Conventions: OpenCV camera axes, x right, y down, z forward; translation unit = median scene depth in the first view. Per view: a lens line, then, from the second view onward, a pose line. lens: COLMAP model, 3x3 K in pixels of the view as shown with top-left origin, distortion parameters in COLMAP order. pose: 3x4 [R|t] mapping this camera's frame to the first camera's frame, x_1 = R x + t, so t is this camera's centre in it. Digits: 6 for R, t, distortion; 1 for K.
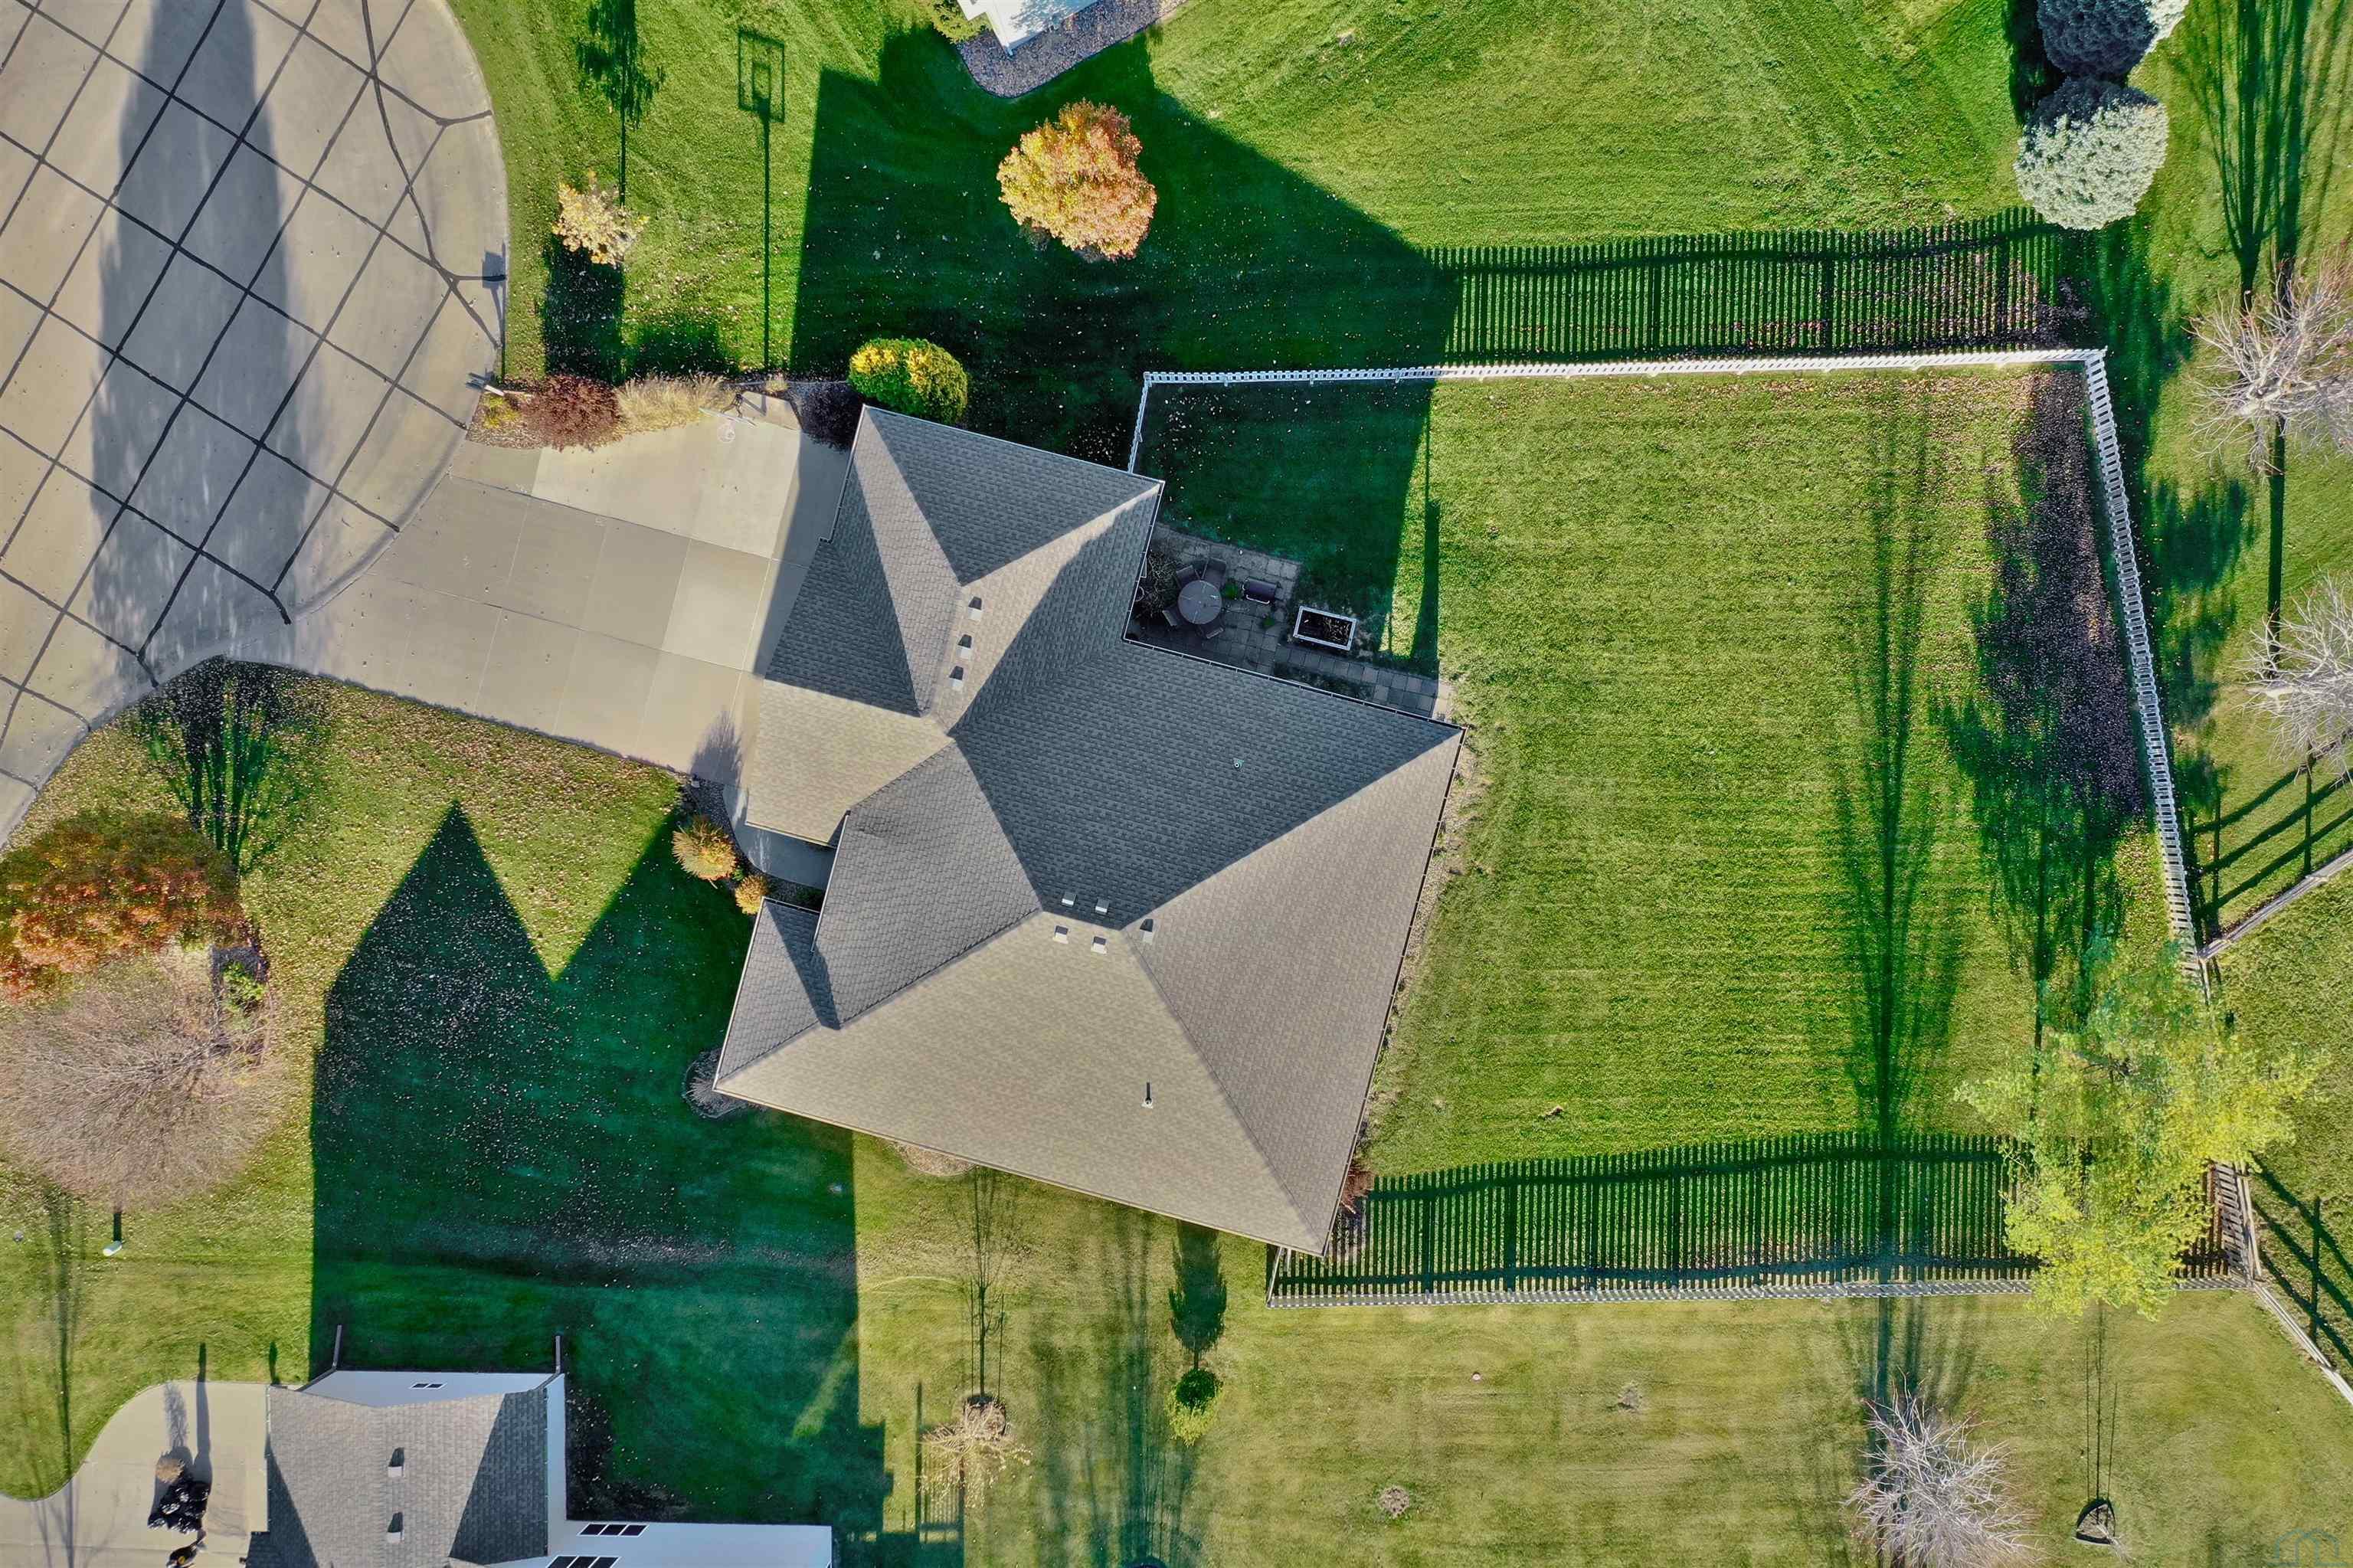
lens RADIAL K [[1889.0, 0, 1193.7], [0, 1889.0, 771.1], [0, 0, 1]] dist [-0.023073, 0.013434]
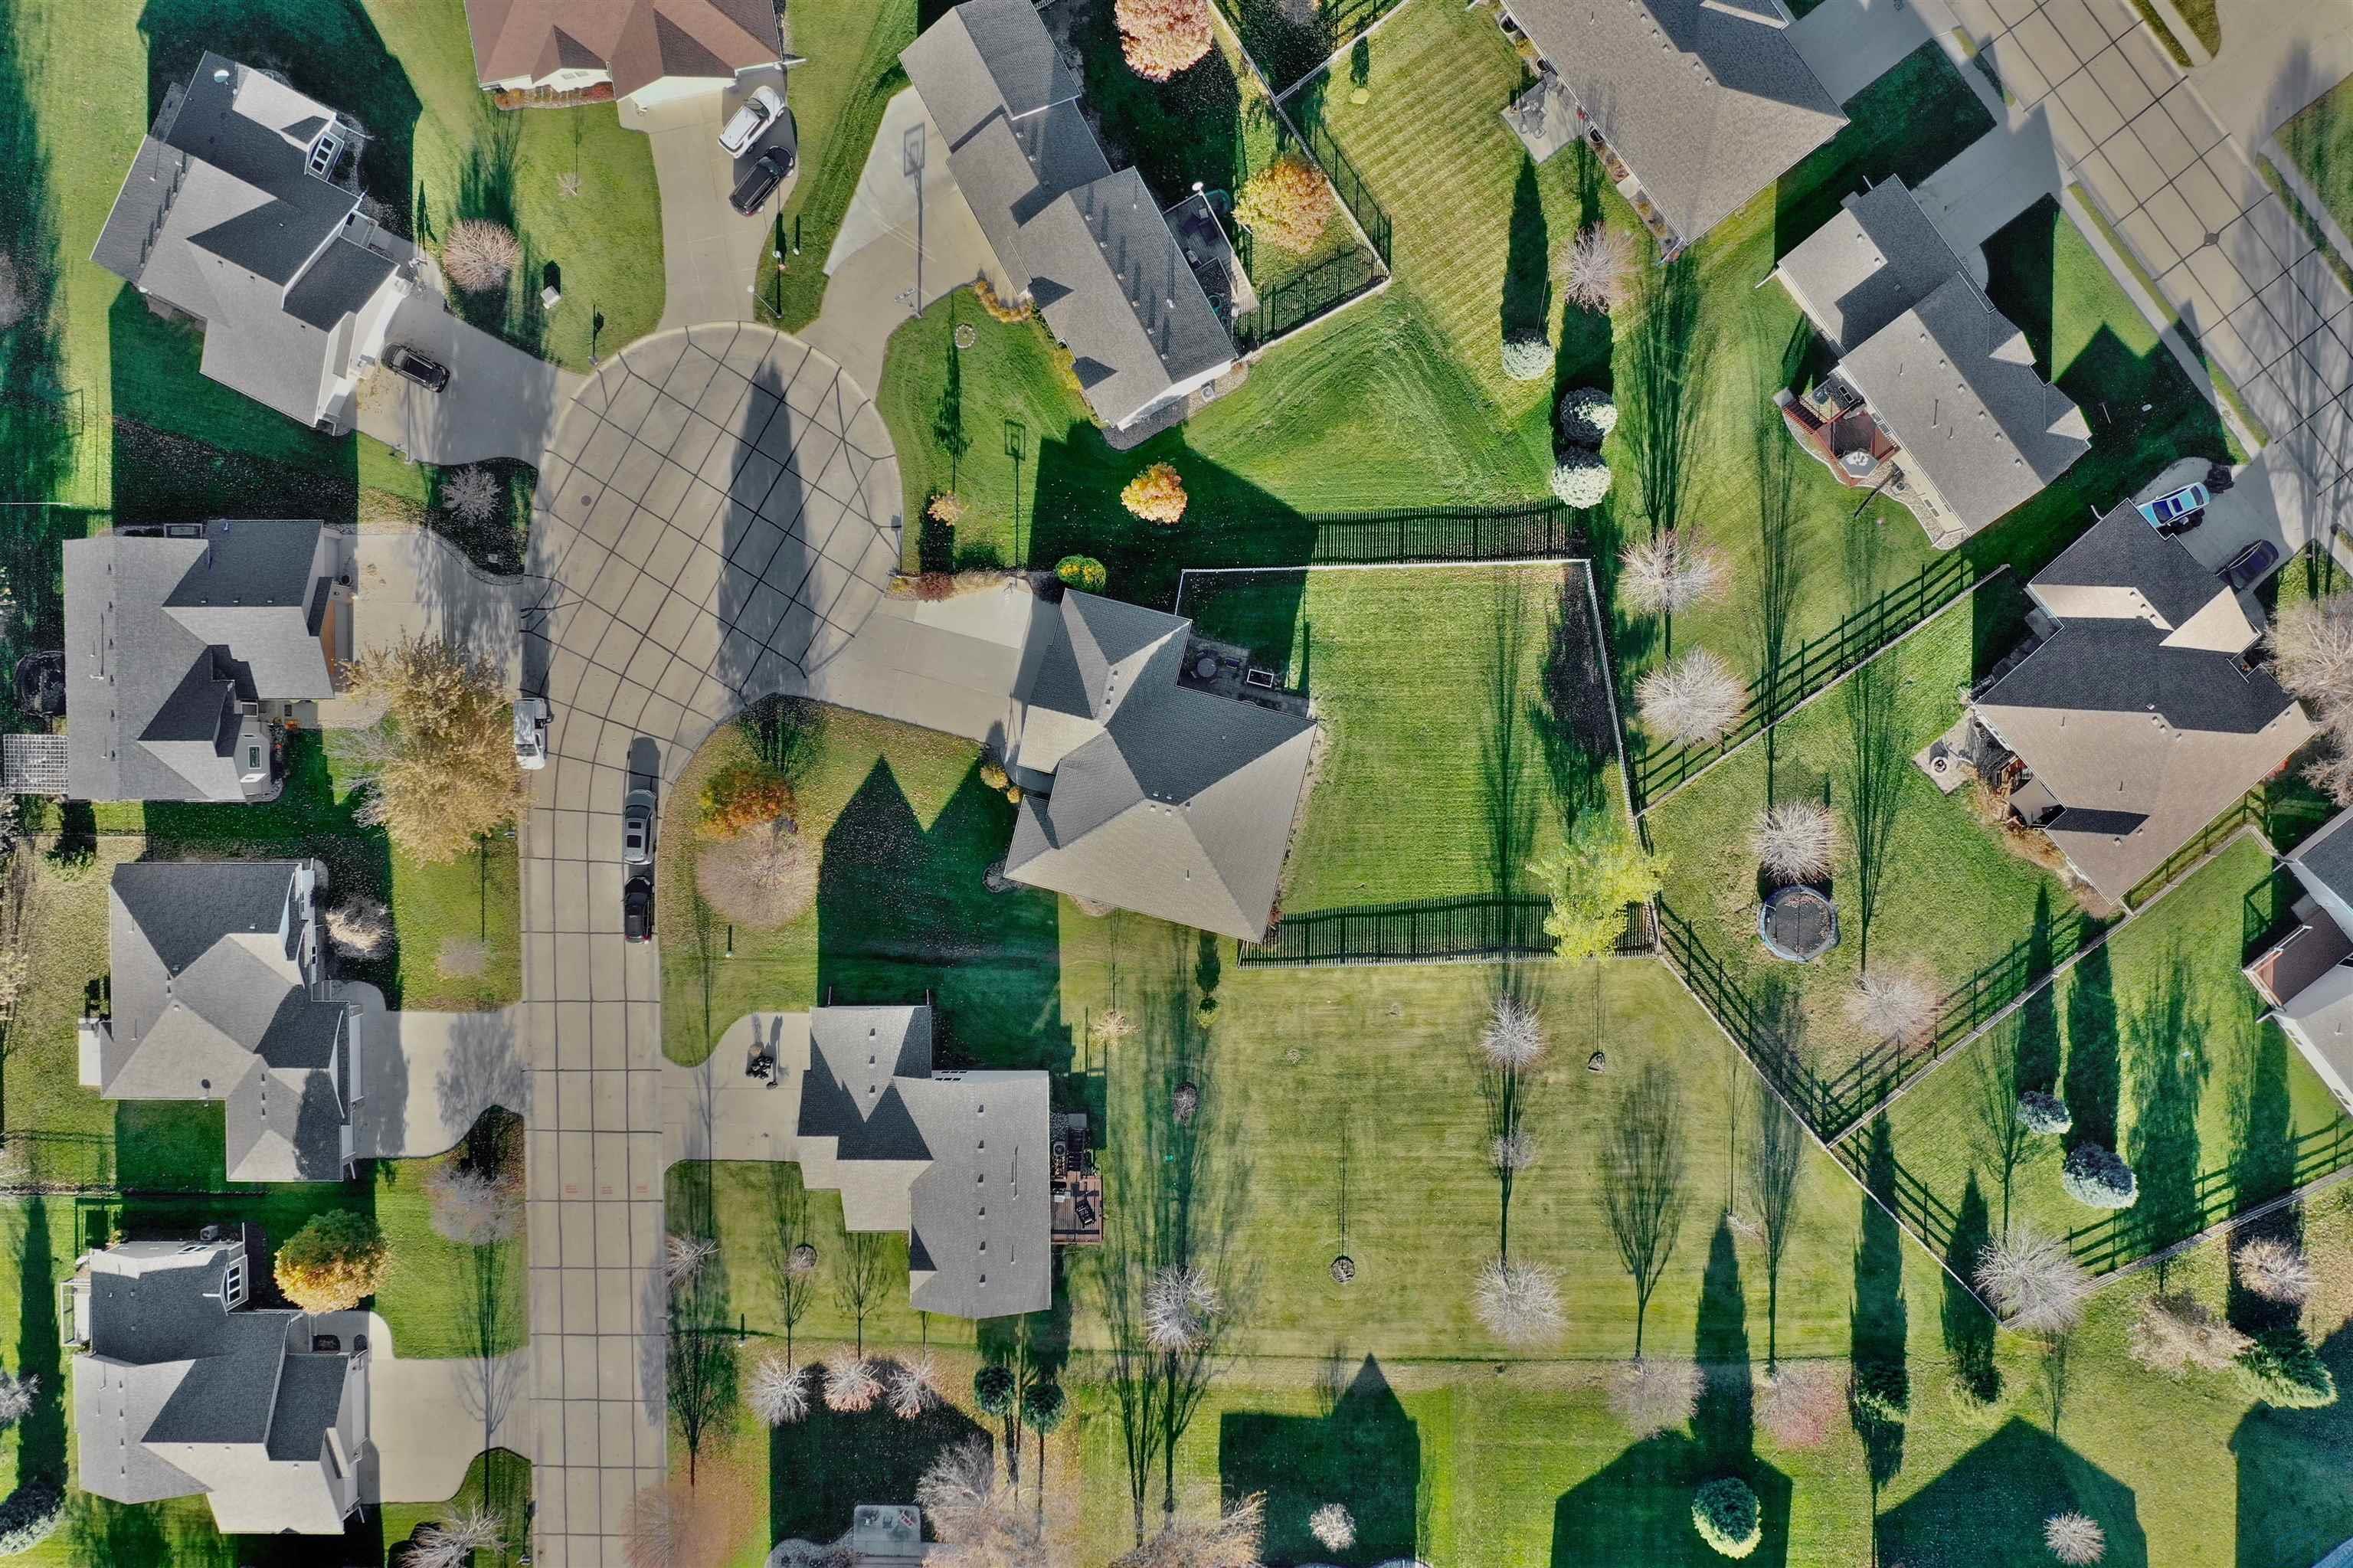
lens RADIAL K [[1889.0, 0, 1174.2], [0, 1889.0, 780.7], [0, 0, 1]] dist [-0.023073, 0.013434]
pose [[0.999961, -0.008182, -0.003290, -0.029991], [0.008301, 0.999245, 0.037953, -0.038561], [0.002977, -0.037979, 0.999274, -1.320743]]
